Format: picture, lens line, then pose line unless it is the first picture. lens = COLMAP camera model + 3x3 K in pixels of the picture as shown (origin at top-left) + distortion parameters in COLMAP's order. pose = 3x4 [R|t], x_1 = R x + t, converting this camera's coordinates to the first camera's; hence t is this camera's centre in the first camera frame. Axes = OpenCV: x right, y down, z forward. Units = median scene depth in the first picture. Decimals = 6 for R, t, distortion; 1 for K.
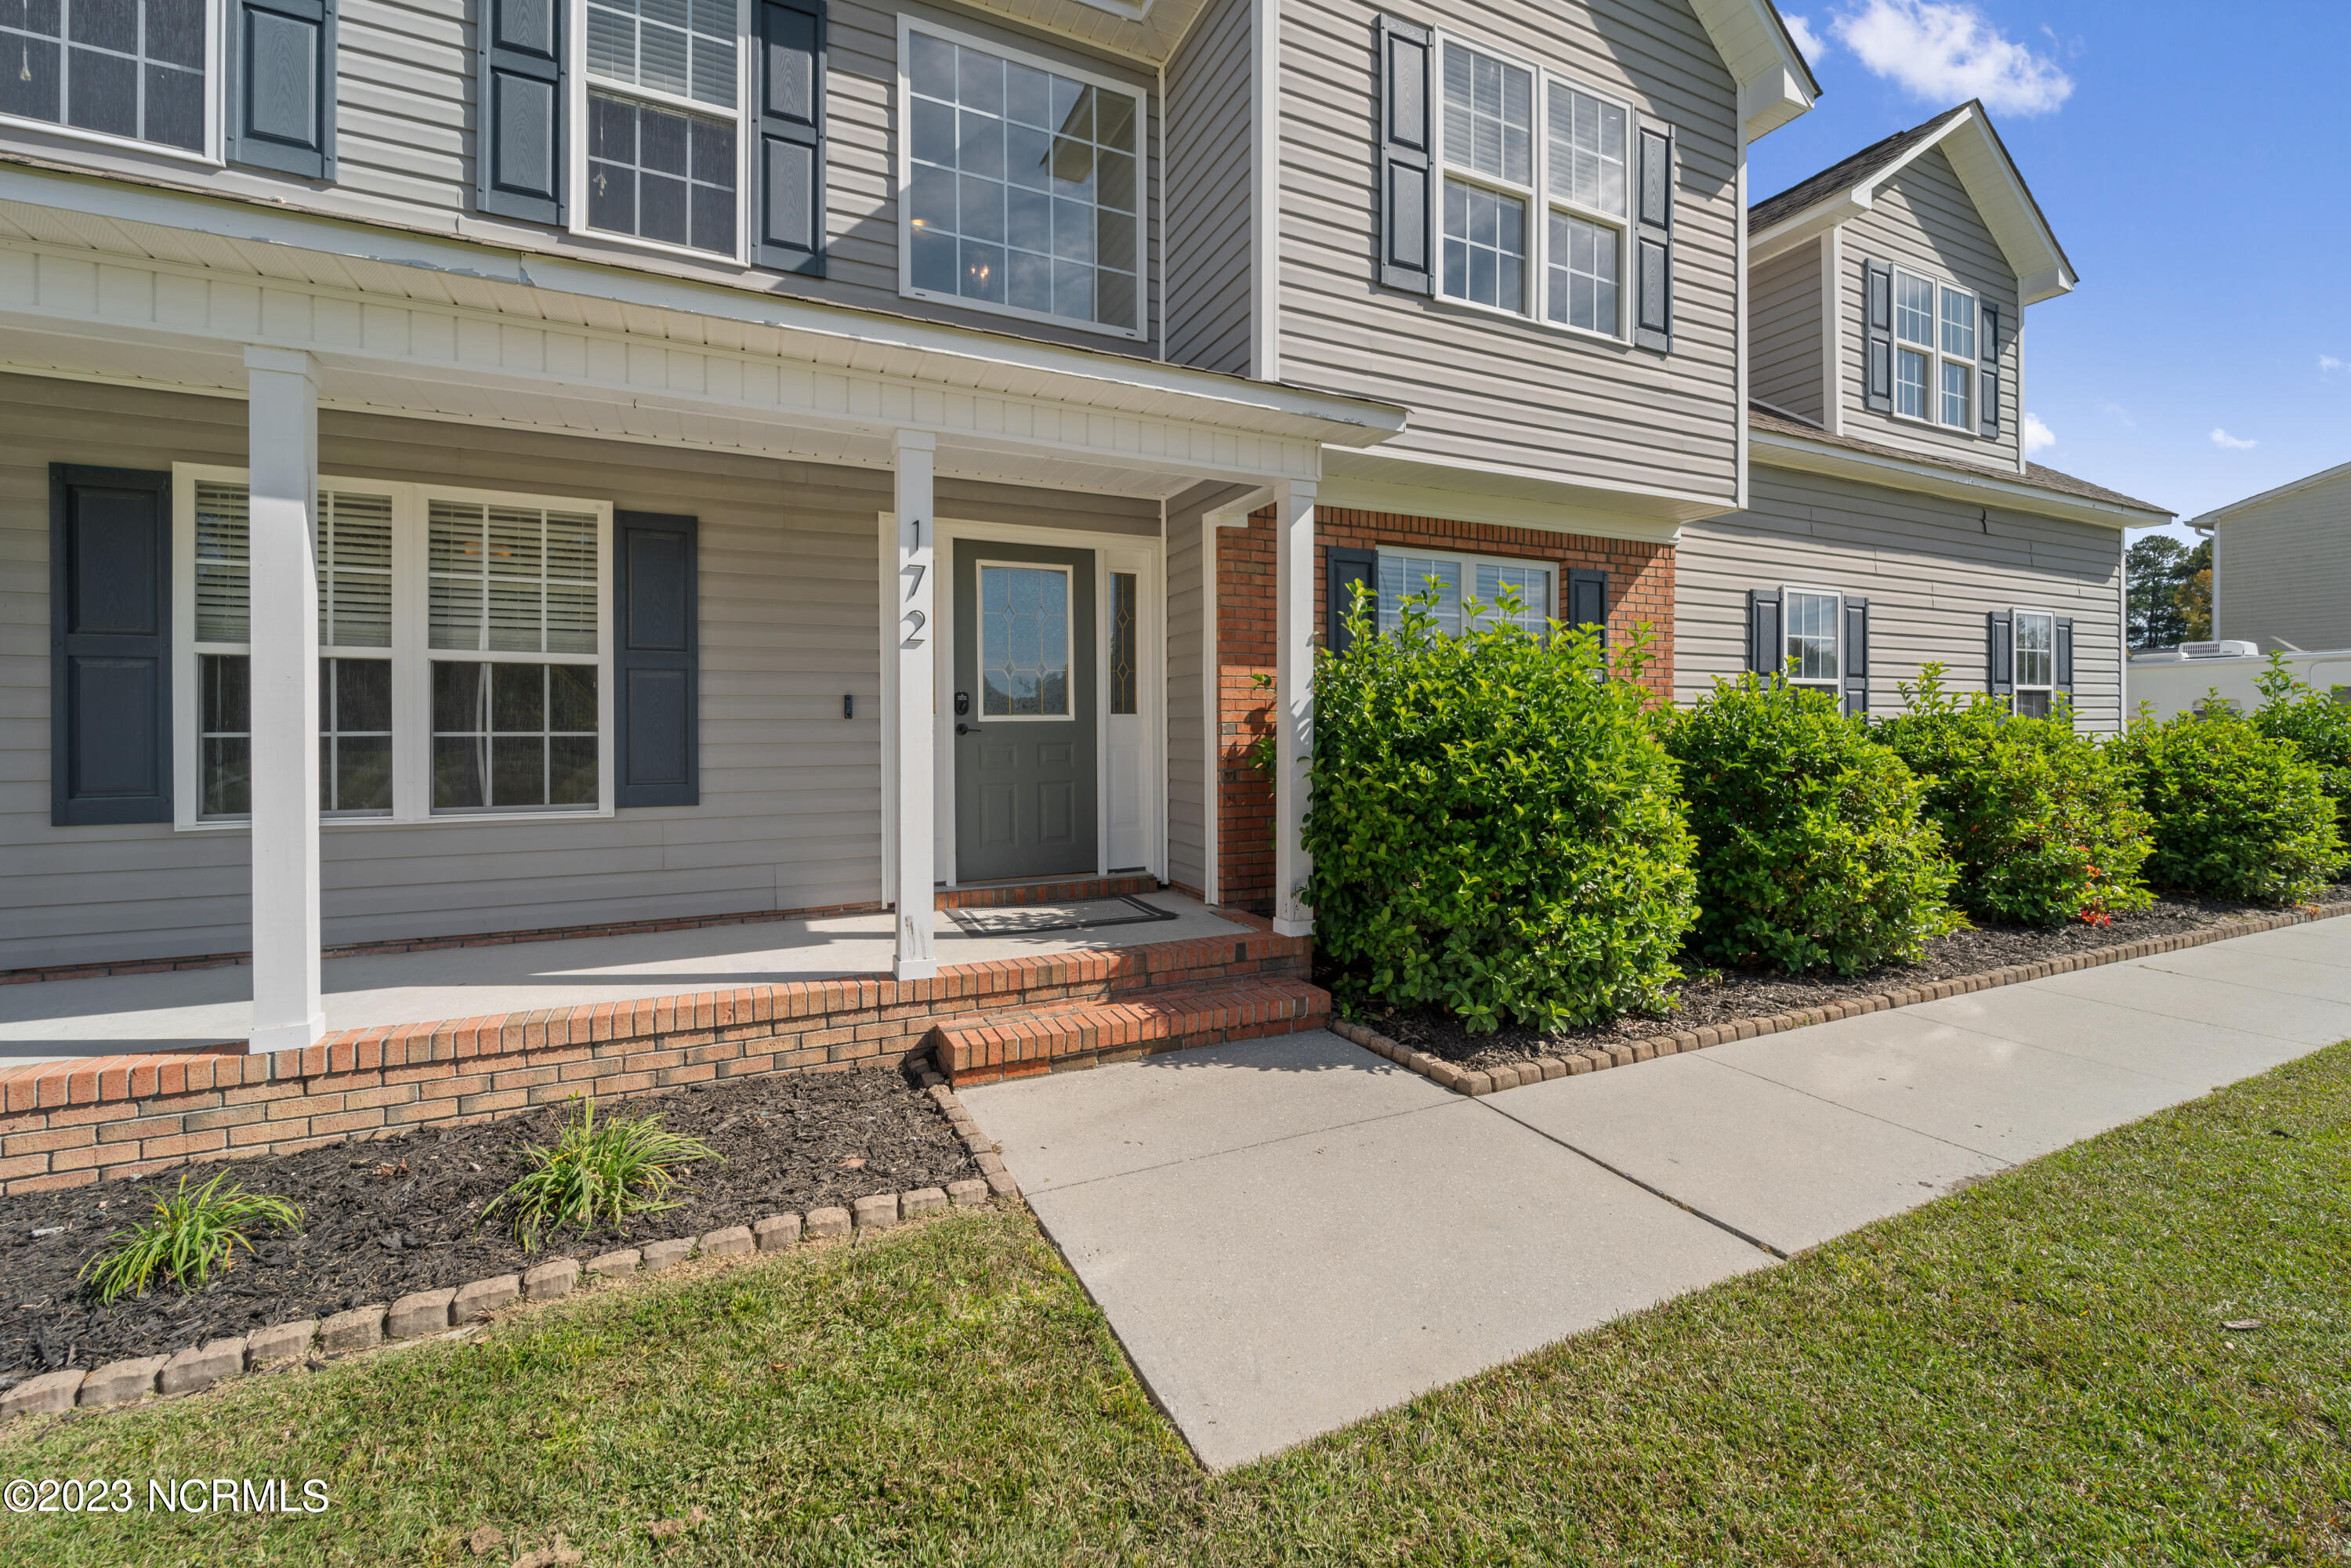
lens RADIAL K [[950.0, 0, 1171.1], [0, 950.0, 772.4], [0, 0, 1]] dist [-0.002730, -0.000426]
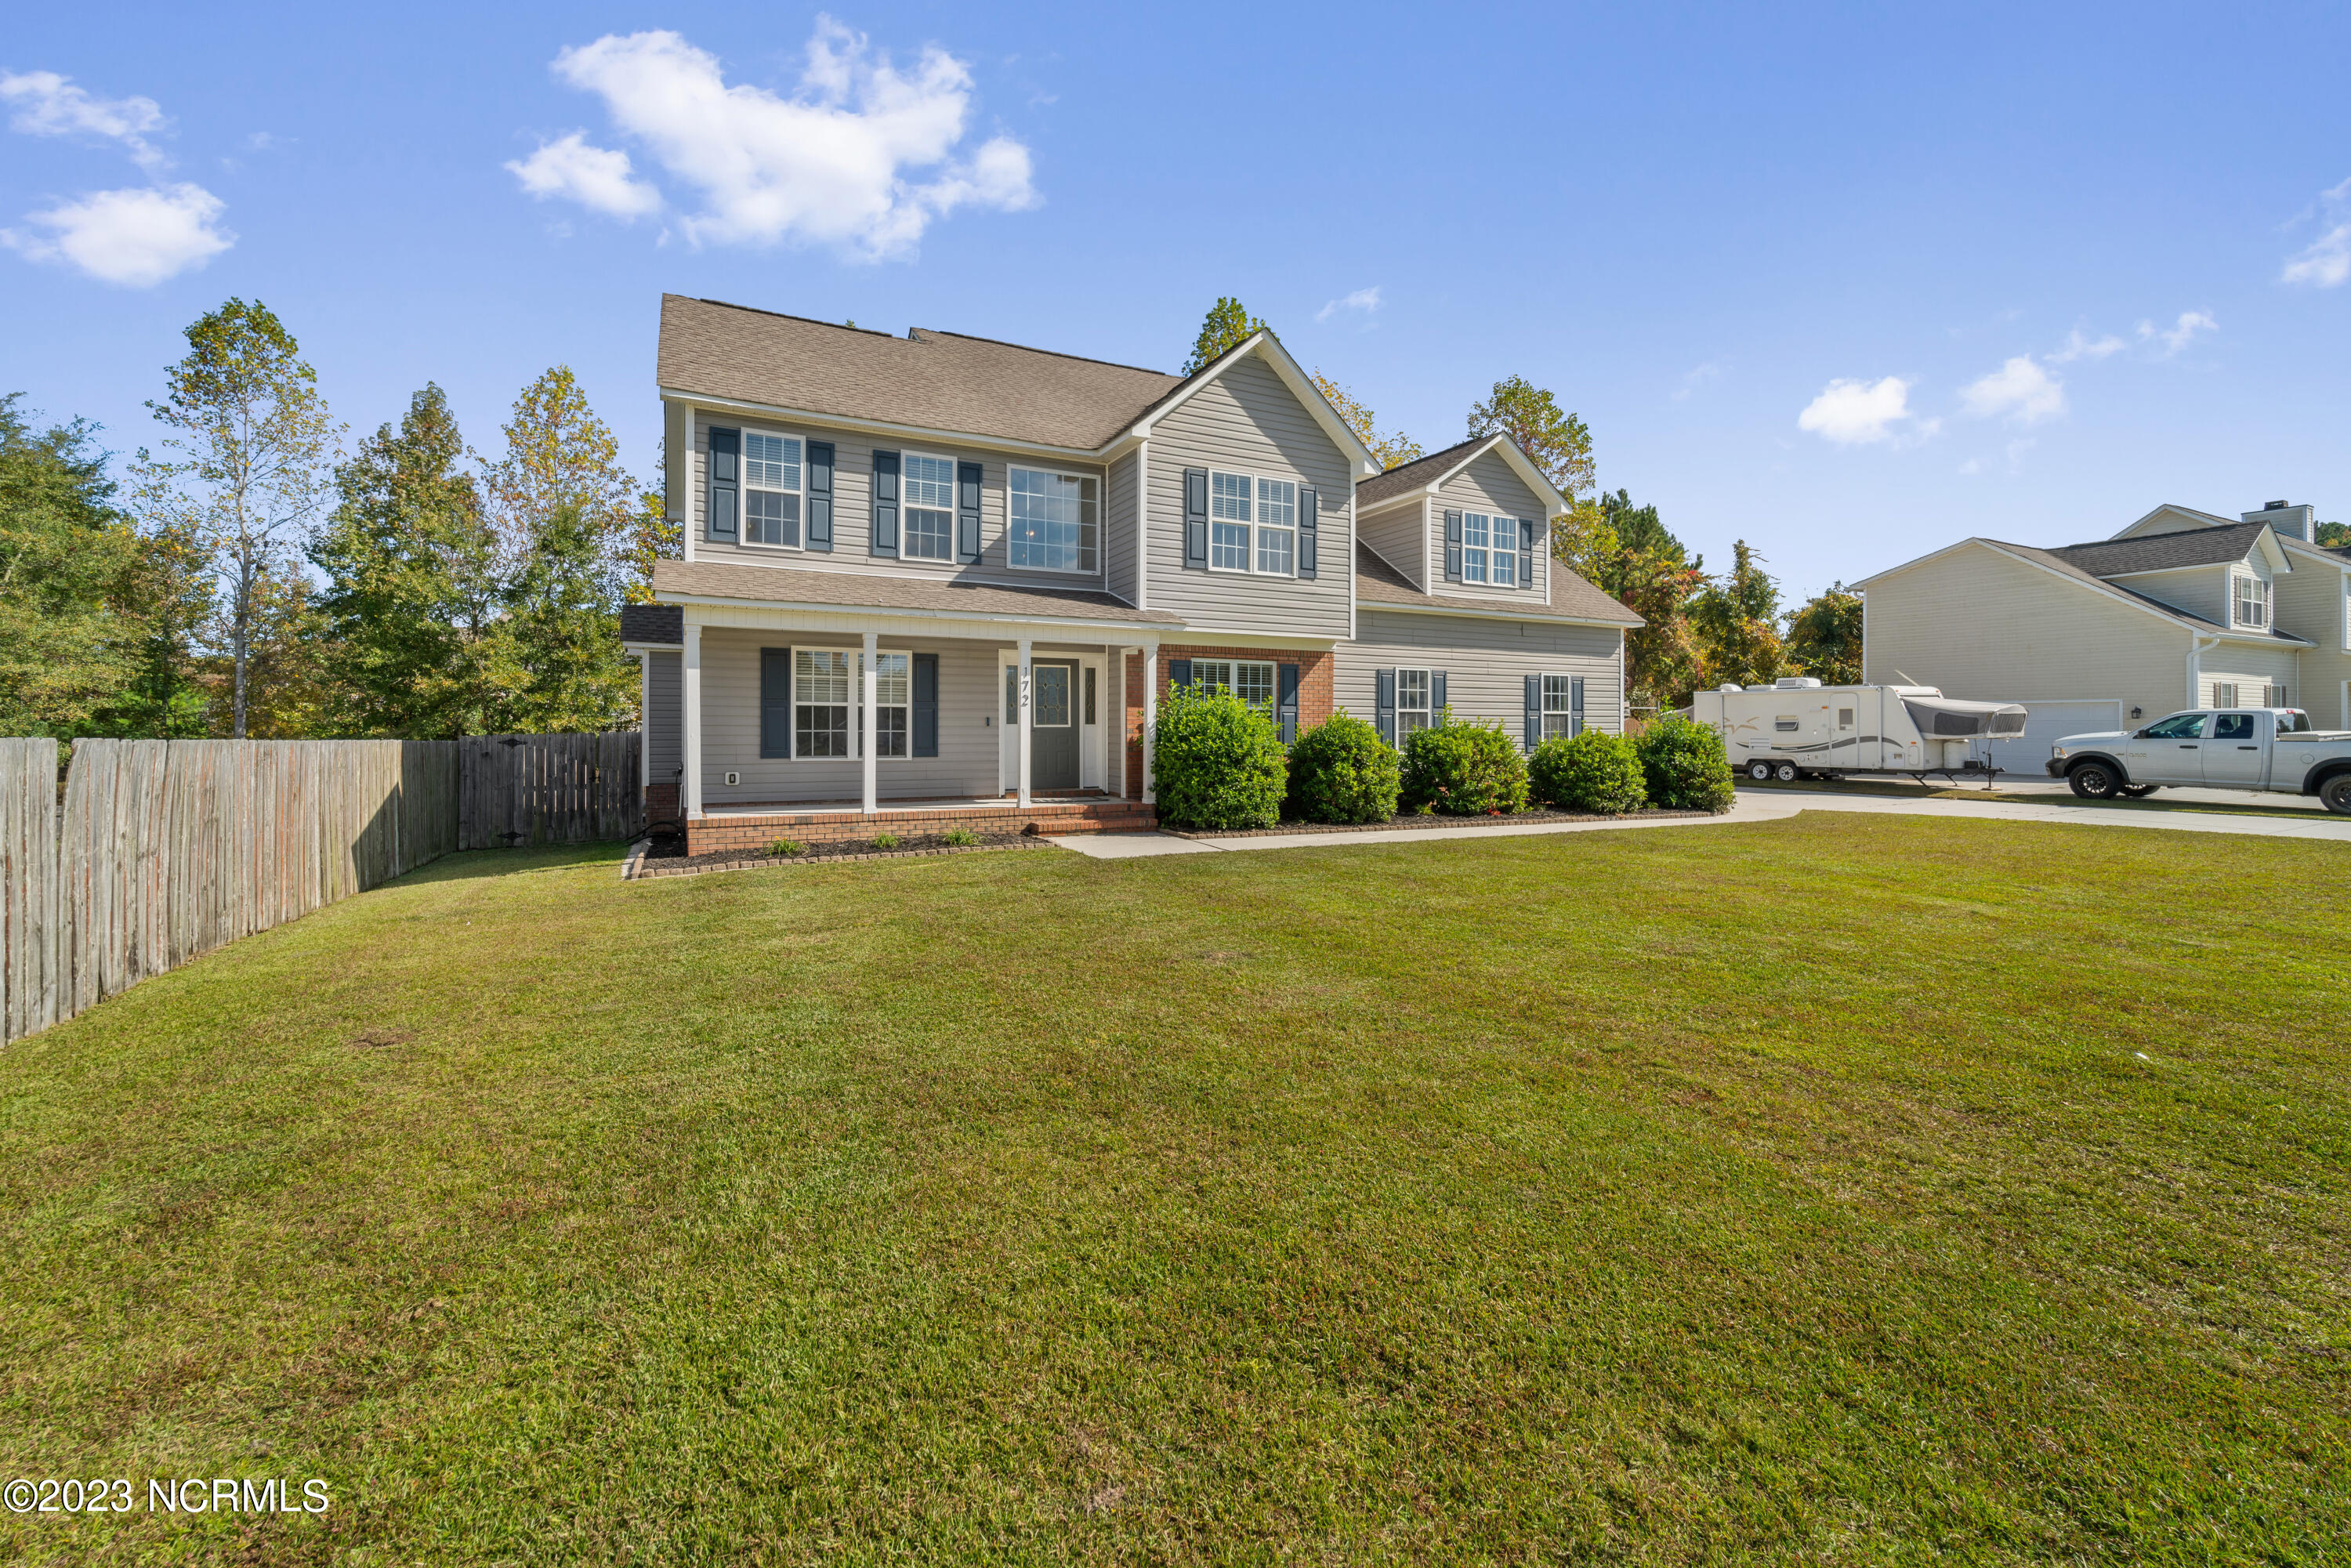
lens RADIAL K [[950.0, 0, 1183.4], [0, 950.0, 779.4], [0, 0, 1]] dist [-0.002730, -0.000426]
pose [[0.999120, 0.007924, 0.041197, 0.108496], [-0.008541, 0.999853, 0.014843, 0.050959], [-0.041074, -0.015181, 0.999041, -1.753659]]
